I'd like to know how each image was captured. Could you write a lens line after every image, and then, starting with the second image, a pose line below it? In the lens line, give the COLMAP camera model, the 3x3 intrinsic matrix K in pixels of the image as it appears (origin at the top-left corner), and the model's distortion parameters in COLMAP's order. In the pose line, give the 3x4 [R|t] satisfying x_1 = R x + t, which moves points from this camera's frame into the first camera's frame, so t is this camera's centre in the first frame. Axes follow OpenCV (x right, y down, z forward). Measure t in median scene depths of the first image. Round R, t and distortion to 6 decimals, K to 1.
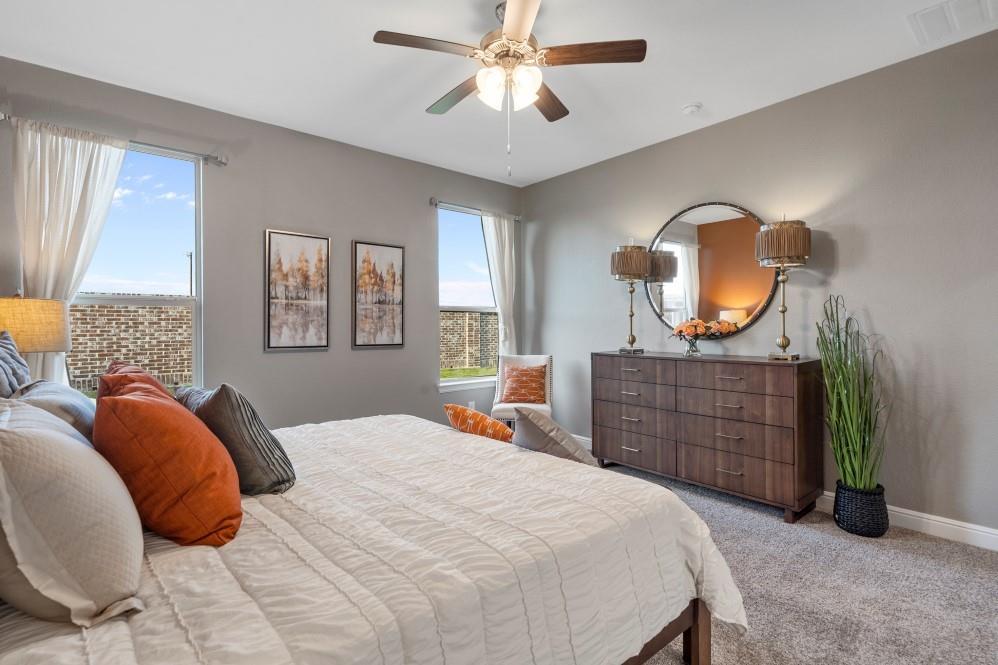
lens RADIAL K [[462.0, 0, 503.3], [0, 462.0, 322.6], [0, 0, 1]] dist [0.000390, 0.000149]
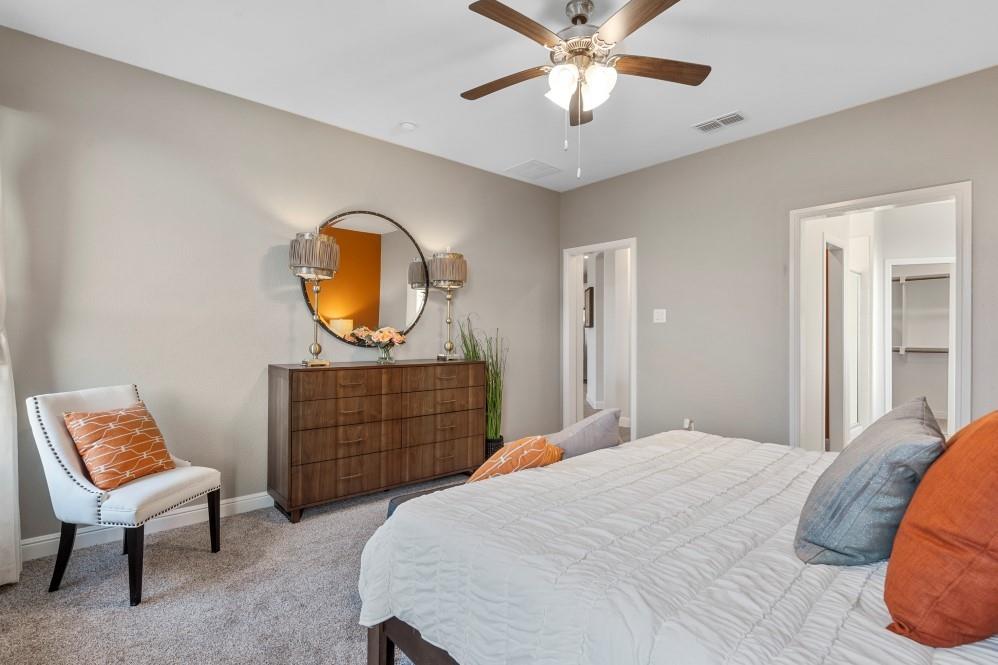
lens RADIAL K [[462.0, 0, 503.3], [0, 462.0, 322.6], [0, 0, 1]] dist [0.000390, 0.000149]
pose [[-0.014373, 0.030620, 0.999428, -0.622440], [-0.015098, 0.999410, -0.030836, 0.010755], [-0.999783, -0.015533, -0.013902, 0.769888]]
